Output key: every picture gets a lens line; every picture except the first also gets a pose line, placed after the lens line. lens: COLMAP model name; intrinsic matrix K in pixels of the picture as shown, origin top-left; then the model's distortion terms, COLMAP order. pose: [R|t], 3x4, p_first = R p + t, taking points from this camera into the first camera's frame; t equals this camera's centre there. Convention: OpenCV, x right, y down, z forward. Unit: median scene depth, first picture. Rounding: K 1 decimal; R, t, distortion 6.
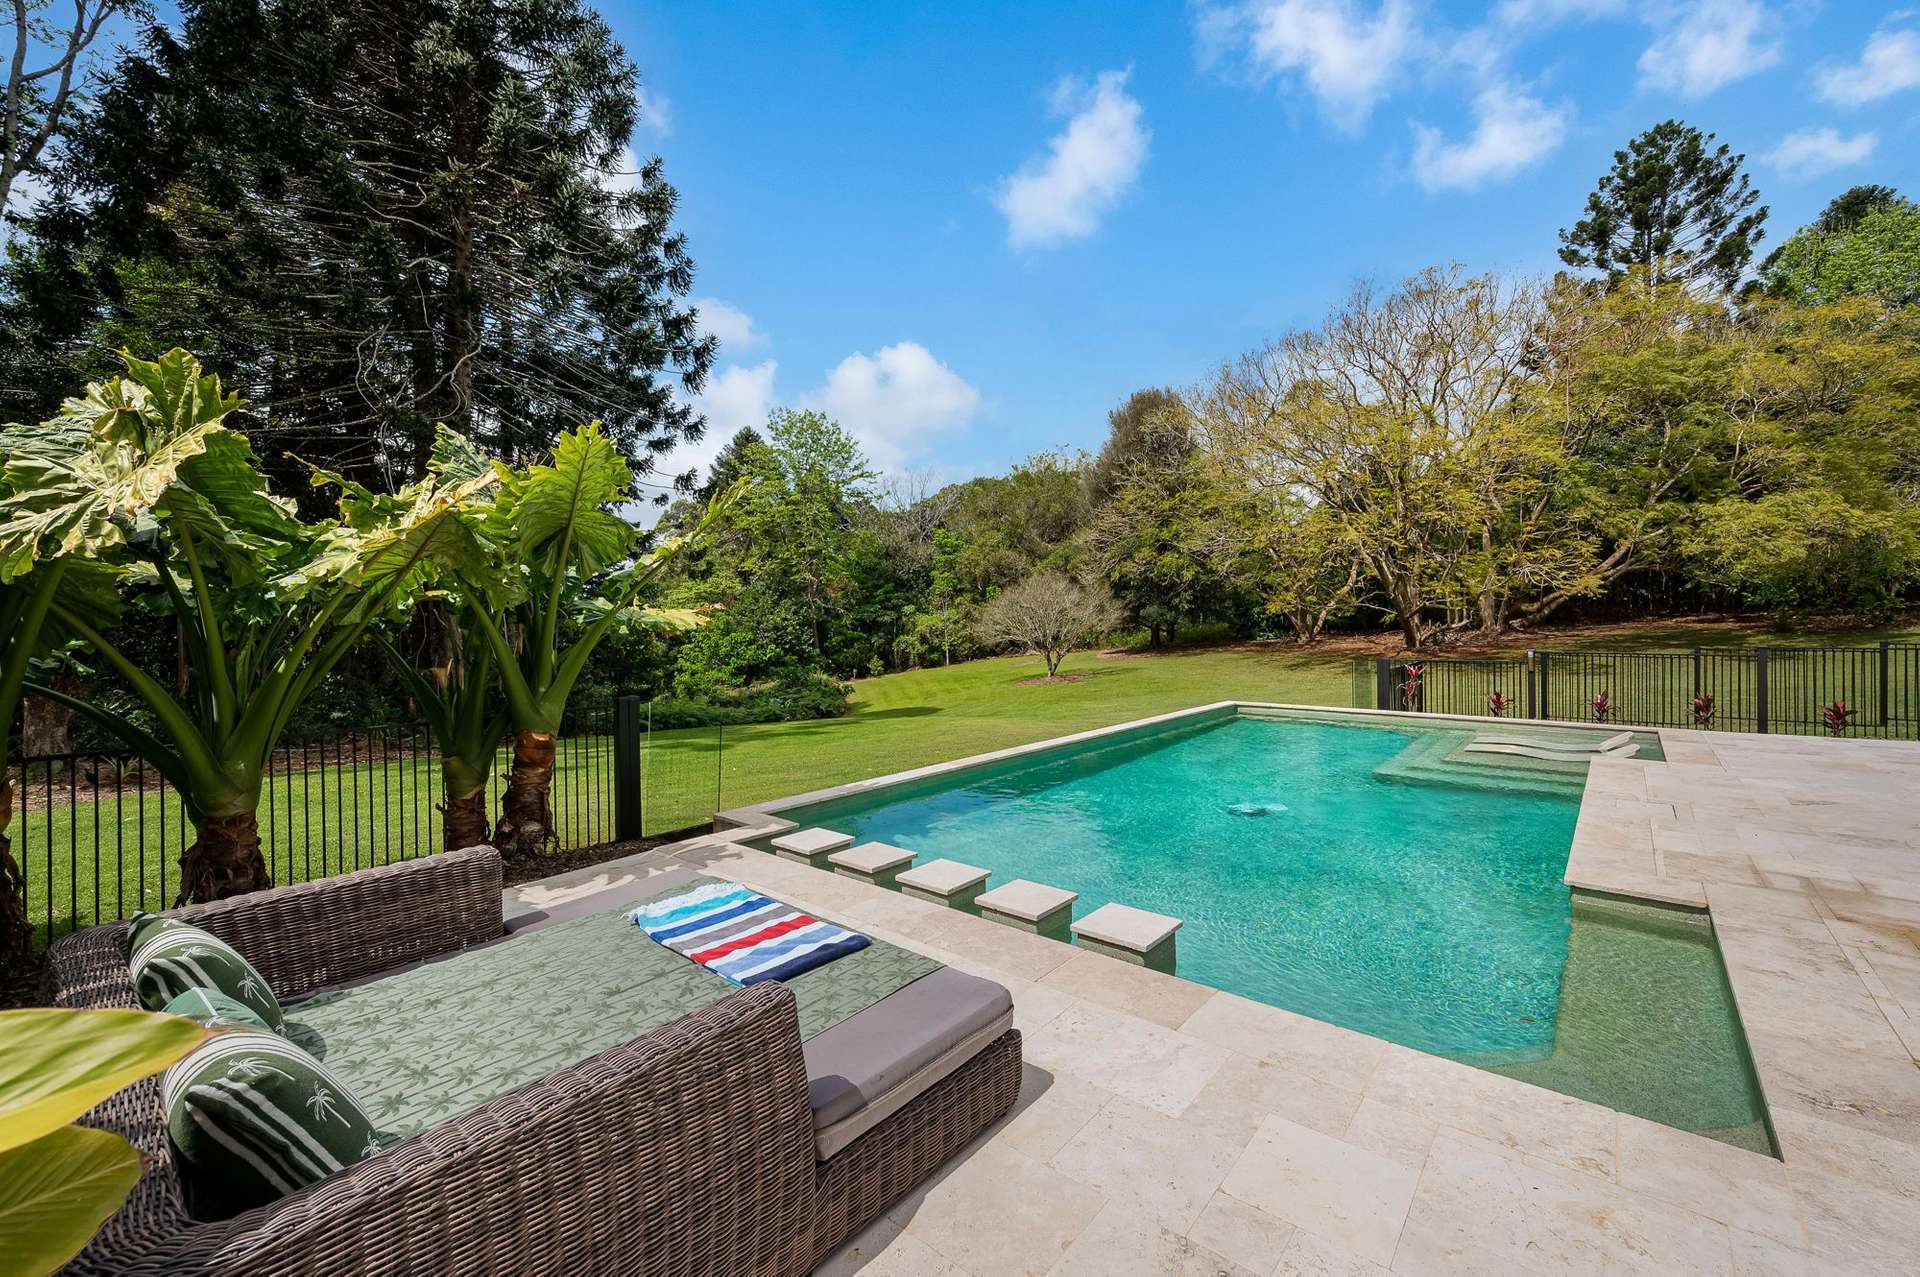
lens RADIAL K [[788.2, 0, 980.0], [0, 788.2, 626.6], [0, 0, 1]] dist [-0.001837, -0.000895]
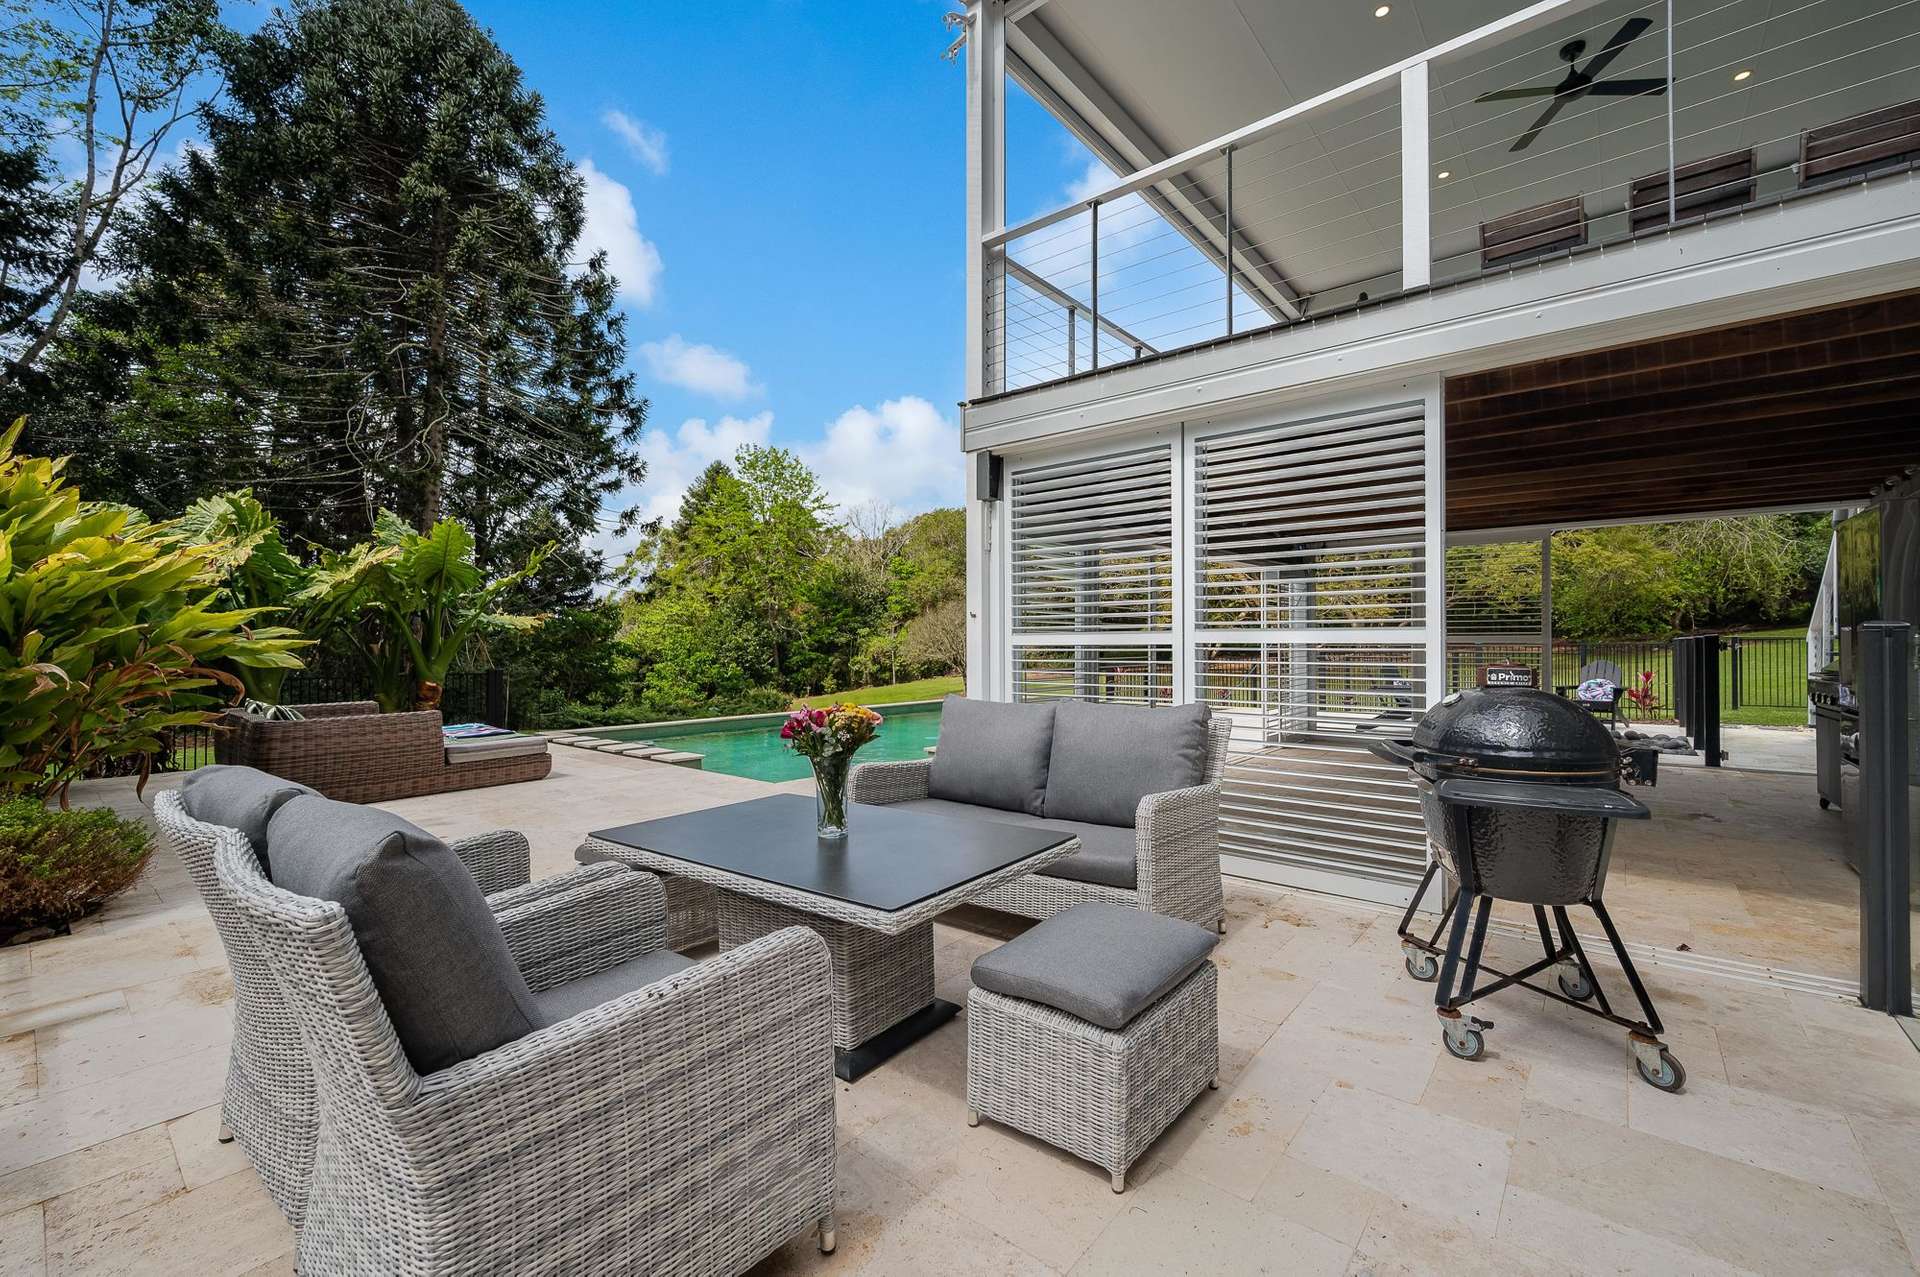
lens RADIAL K [[788.2, 0, 965.0], [0, 788.2, 638.1], [0, 0, 1]] dist [-0.001837, -0.000895]
pose [[0.999913, 0.008189, -0.010294, 0.069638], [-0.008376, 0.999799, -0.018209, 0.005795], [0.010143, 0.018294, 0.999781, -0.080861]]
